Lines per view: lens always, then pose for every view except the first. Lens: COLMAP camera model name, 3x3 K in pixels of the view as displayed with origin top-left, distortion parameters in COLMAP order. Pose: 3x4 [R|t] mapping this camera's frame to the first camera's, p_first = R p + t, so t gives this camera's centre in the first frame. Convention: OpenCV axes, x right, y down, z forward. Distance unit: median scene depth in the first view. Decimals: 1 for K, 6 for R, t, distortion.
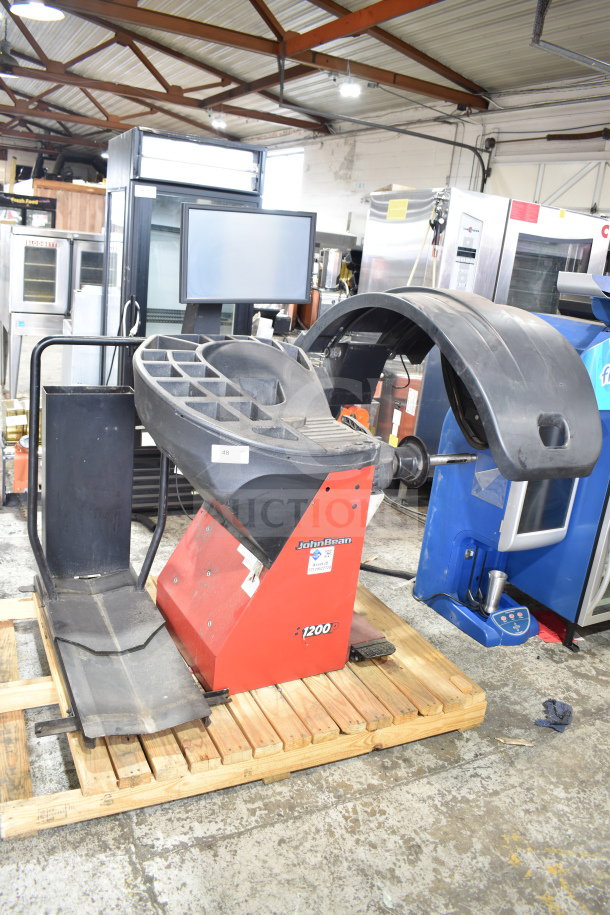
lens RADIAL K [[702.1, 0, 305.0], [0, 702.1, 457.5], [0, 0, 1]] dist [-0.096685, 0.014345]
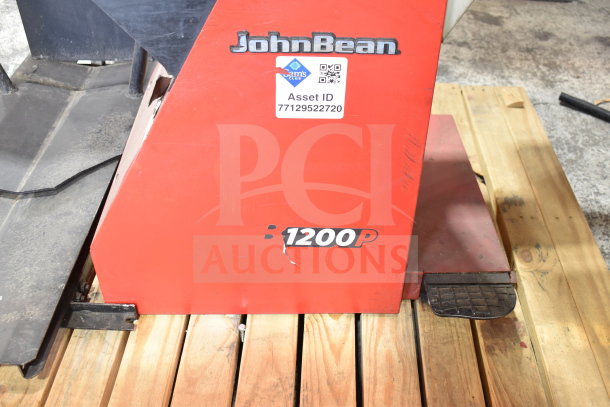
lens RADIAL K [[637.9, 0, 305.0], [0, 637.9, 203.5], [0, 0, 1]] dist [-0.077863, 0.011181]
pose [[0.871065, 0.227499, -0.435305, 0.186921], [-0.054647, 0.925650, 0.374413, 0.068711], [0.488119, -0.302350, 0.818734, 0.654579]]
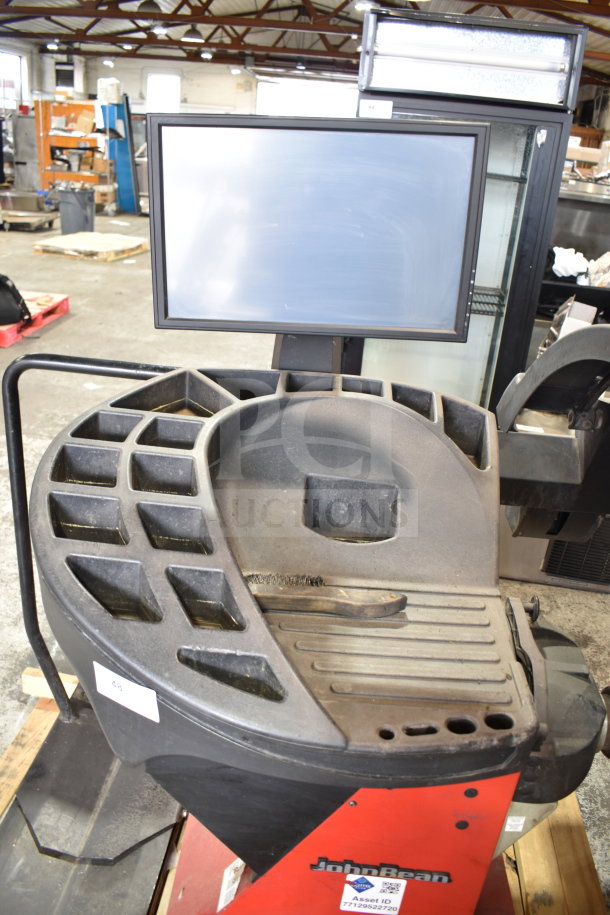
lens RADIAL K [[708.1, 0, 305.0], [0, 708.1, 457.5], [0, 0, 1]] dist [-0.094420, 0.009660]
pose [[0.840132, 0.186305, -0.509380, 0.157779], [-0.145173, 0.982130, 0.119775, -0.185354], [0.522592, -0.026678, 0.852165, 0.569808]]
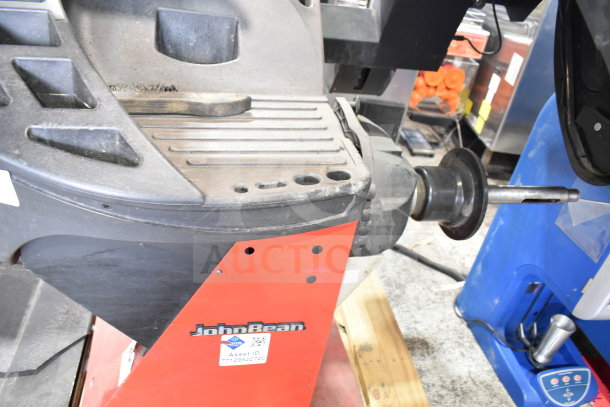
lens RADIAL K [[468.1, 0, 305.0], [0, 468.1, 203.5], [0, 0, 1]] dist [-0.096685, 0.014345]
pose [[0.951516, 0.191489, -0.240726, 0.135703], [-0.122468, 0.953733, 0.274582, -0.079736], [0.282168, -0.231788, 0.930943, 0.656822]]
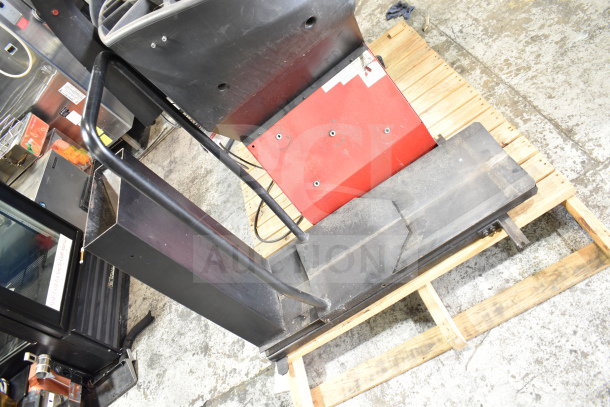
lens RADIAL K [[468.1, 0, 305.0], [0, 468.1, 203.5], [0, 0, 1]] dist [-0.096685, 0.014345]
pose [[0.087485, -0.881011, 0.464936, -0.569778], [0.777432, 0.352203, 0.521107, -0.197545], [-0.622853, 0.315868, 0.715739, 0.570047]]
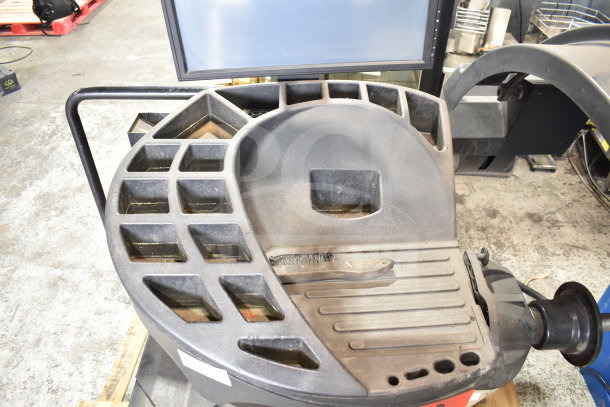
lens RADIAL K [[468.1, 0, 305.0], [0, 468.1, 203.5], [0, 0, 1]] dist [-0.096685, 0.014345]
pose [[0.873989, 0.225701, -0.430351, 0.097064], [-0.050670, 0.923094, 0.381221, -0.251110], [0.483297, -0.311377, 0.818211, 0.626804]]
